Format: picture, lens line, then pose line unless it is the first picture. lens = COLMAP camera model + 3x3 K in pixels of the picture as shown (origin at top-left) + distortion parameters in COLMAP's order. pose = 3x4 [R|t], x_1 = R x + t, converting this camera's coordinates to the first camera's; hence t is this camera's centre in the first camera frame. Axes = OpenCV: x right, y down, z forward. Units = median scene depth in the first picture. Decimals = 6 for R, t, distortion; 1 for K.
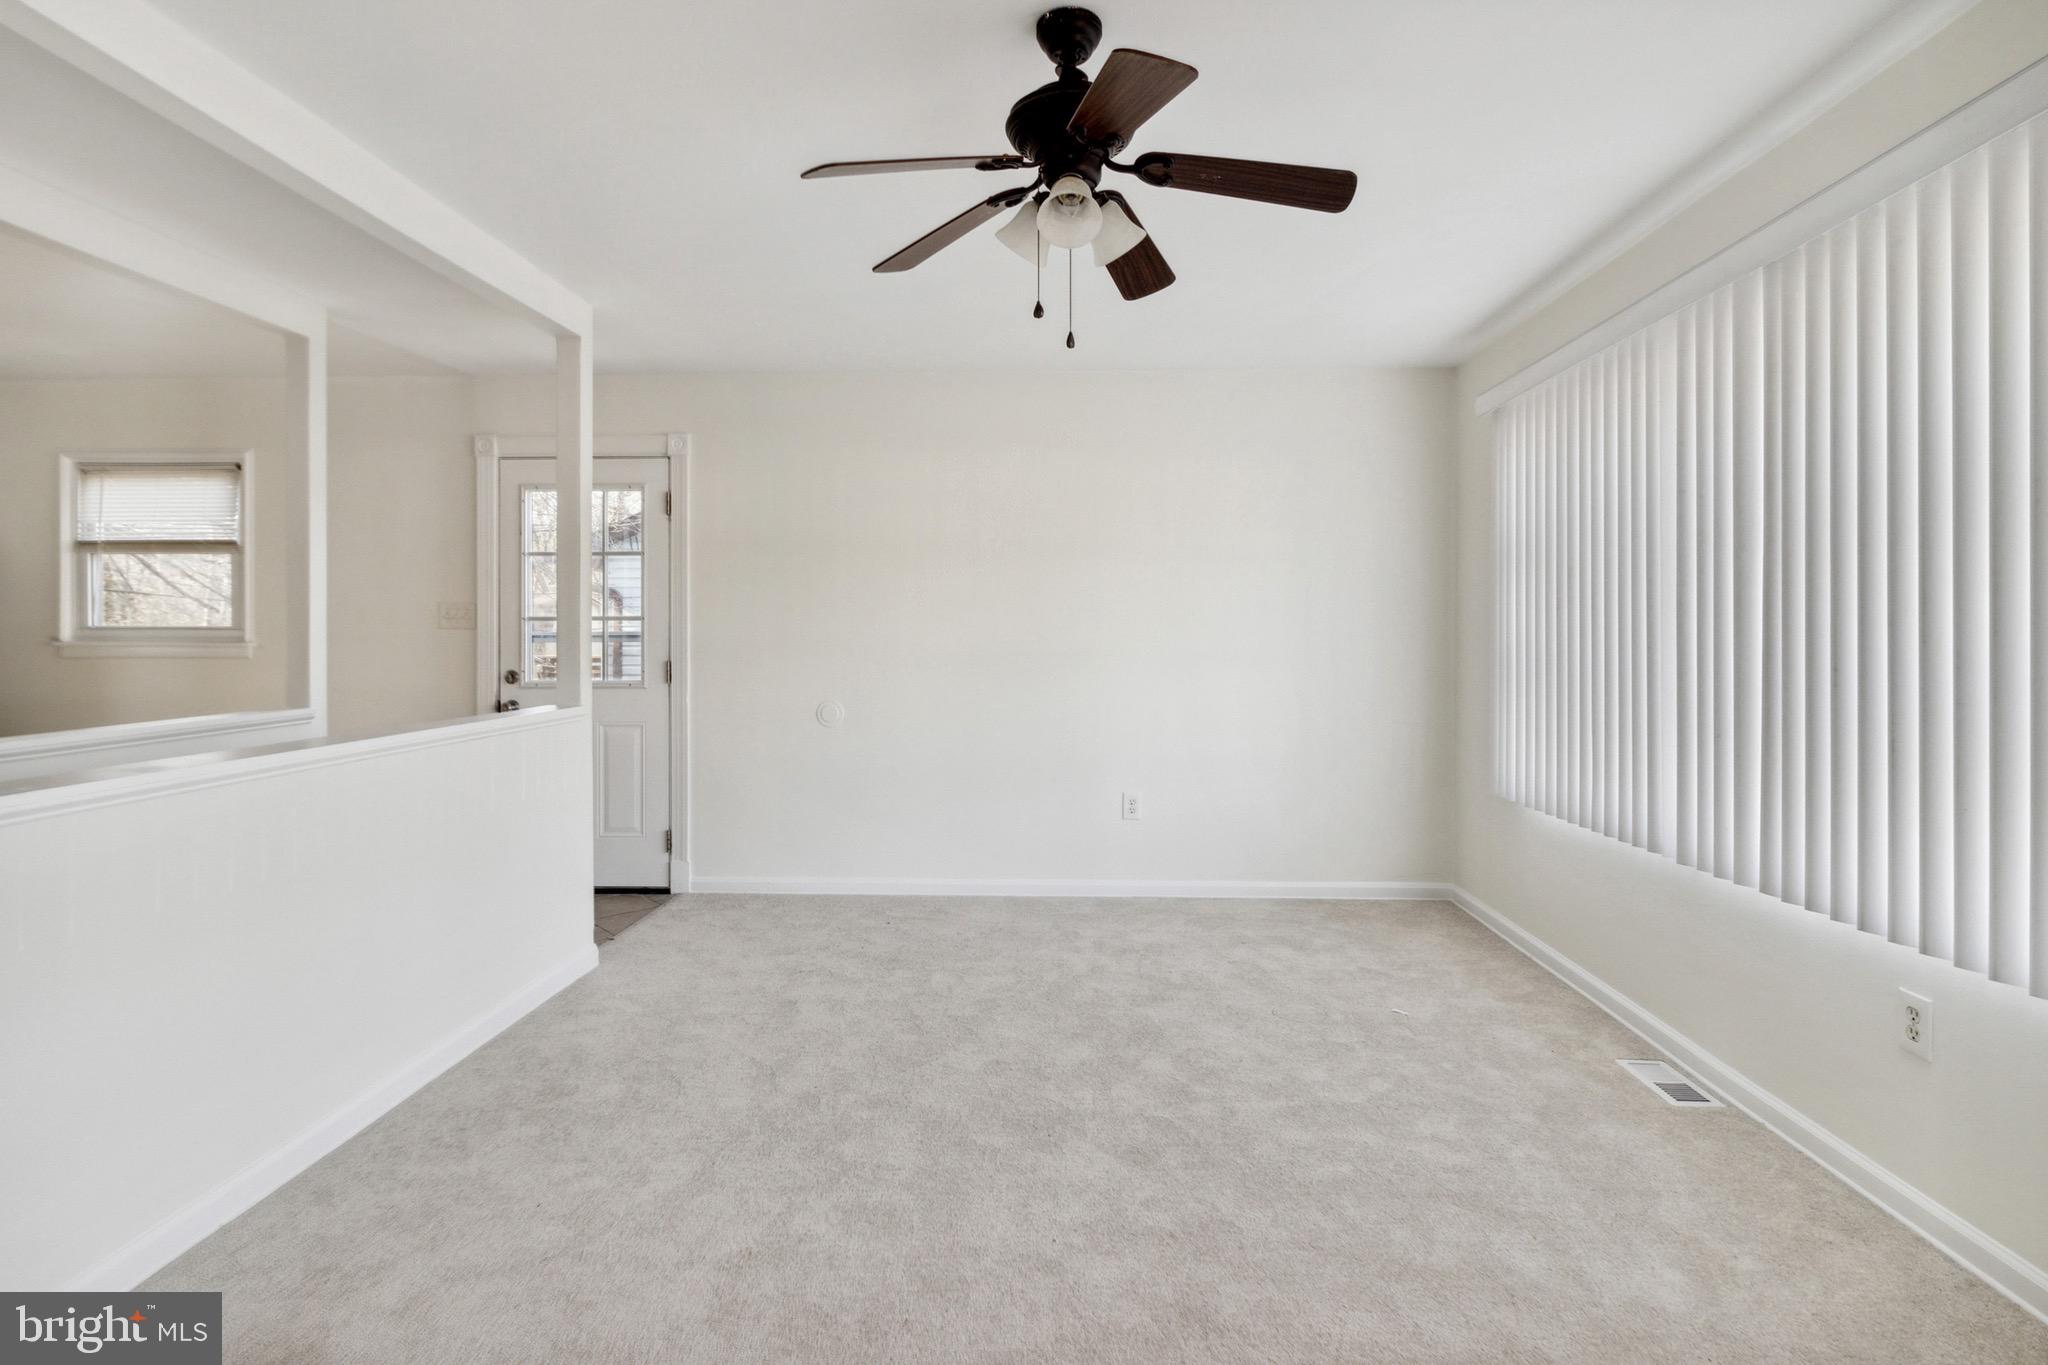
lens RADIAL K [[1026.7, 0, 1027.6], [0, 1026.7, 643.5], [0, 0, 1]] dist [-0.000945, -0.002551]
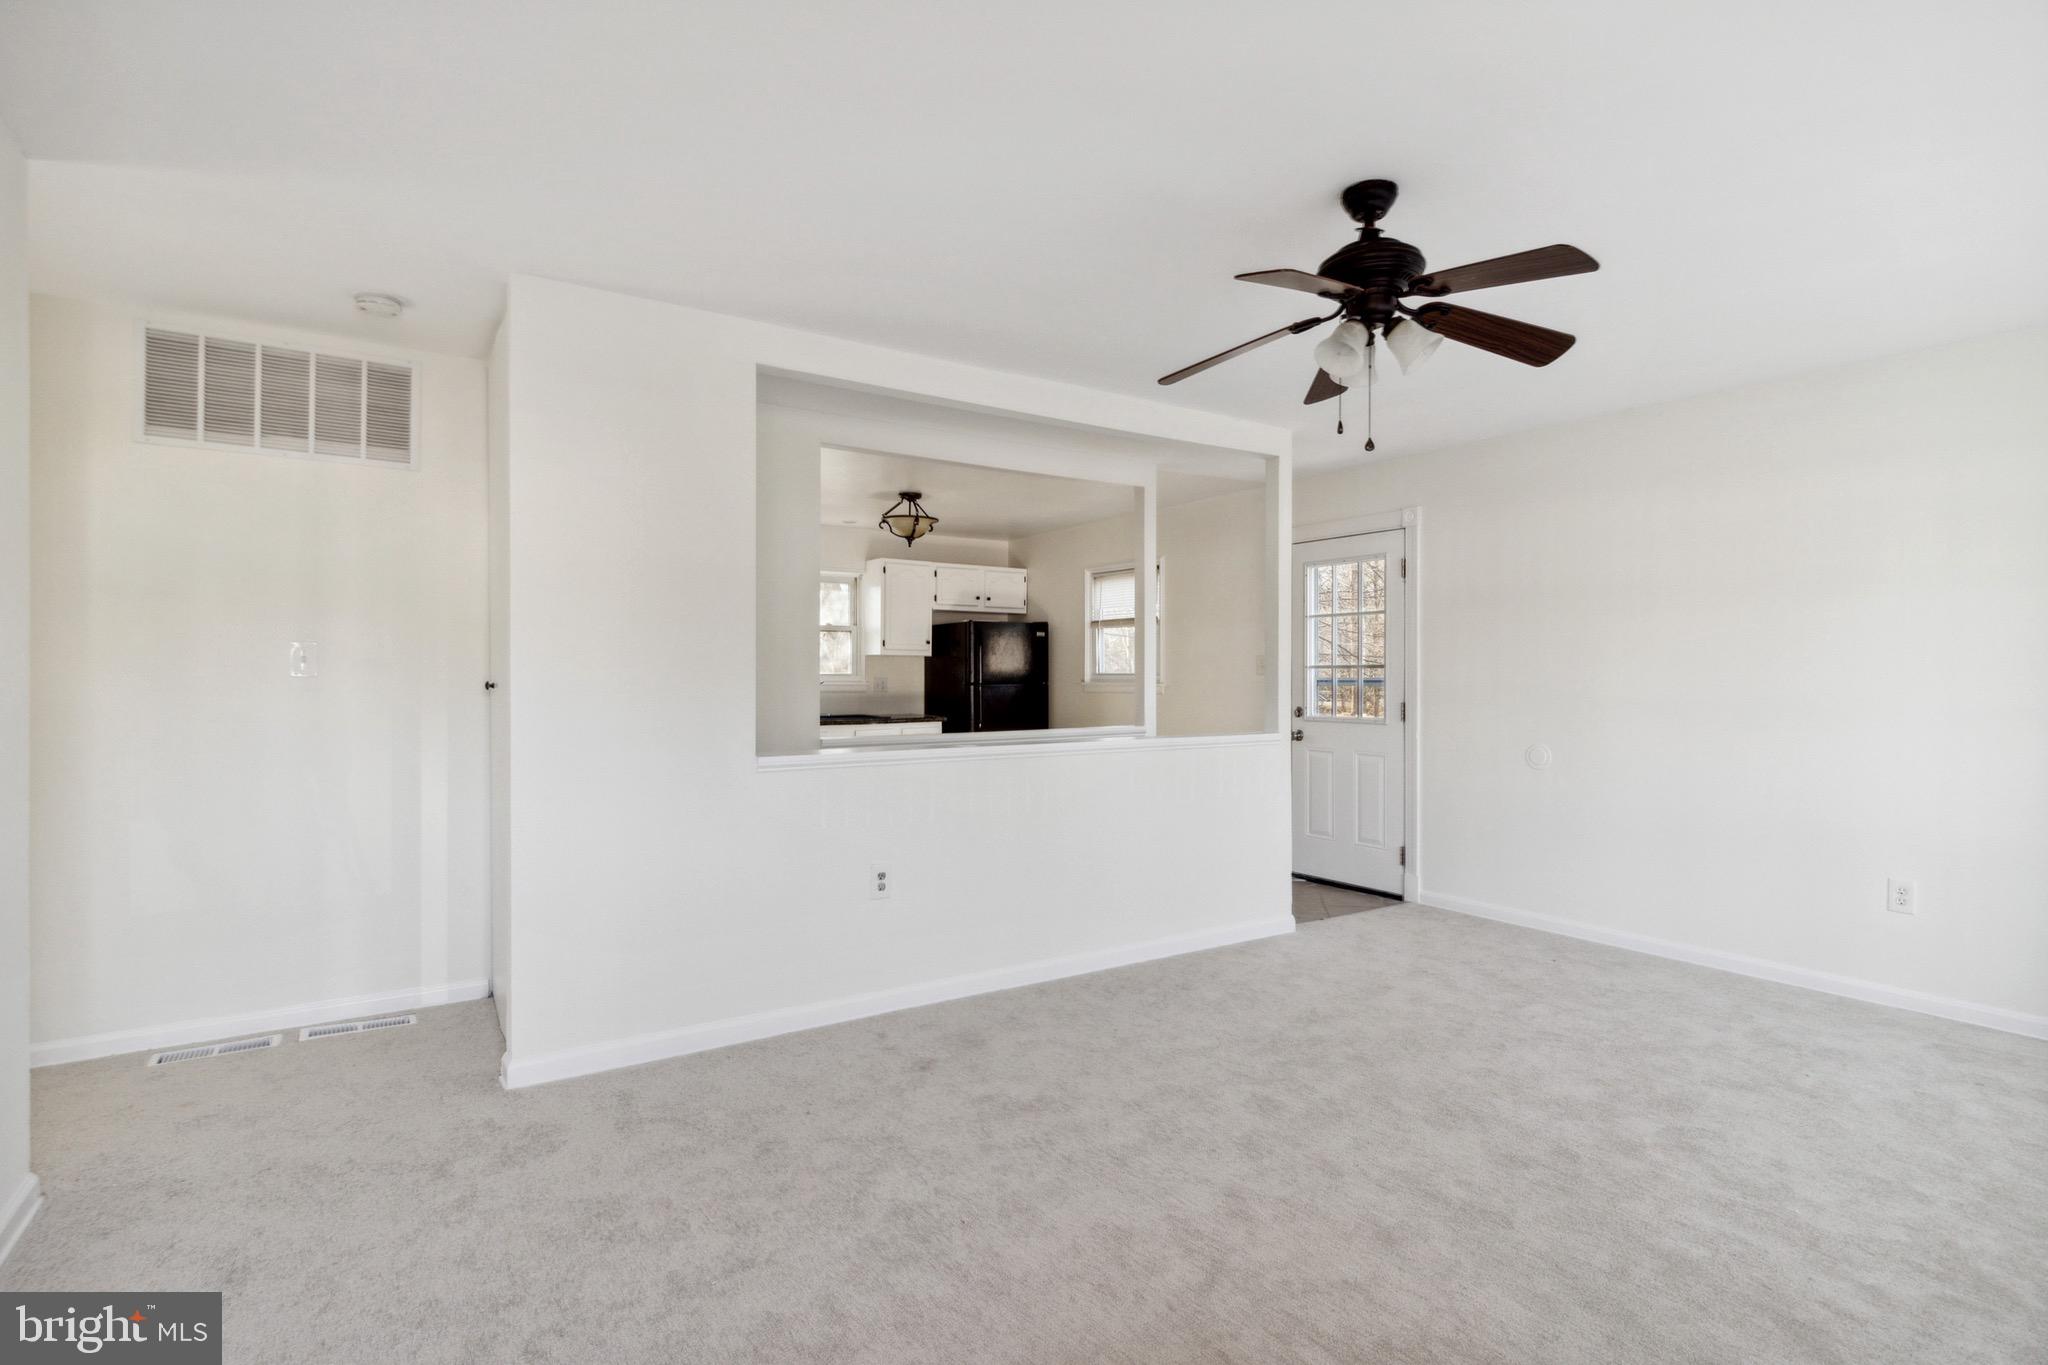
lens RADIAL K [[1026.7, 0, 1025.9], [0, 1026.7, 681.1], [0, 0, 1]] dist [-0.000945, -0.002551]
pose [[0.568493, 0.006144, -0.822665, 0.476156], [-0.012196, 0.999925, -0.000960, -0.001070], [0.822598, 0.010579, 0.568525, -0.029286]]
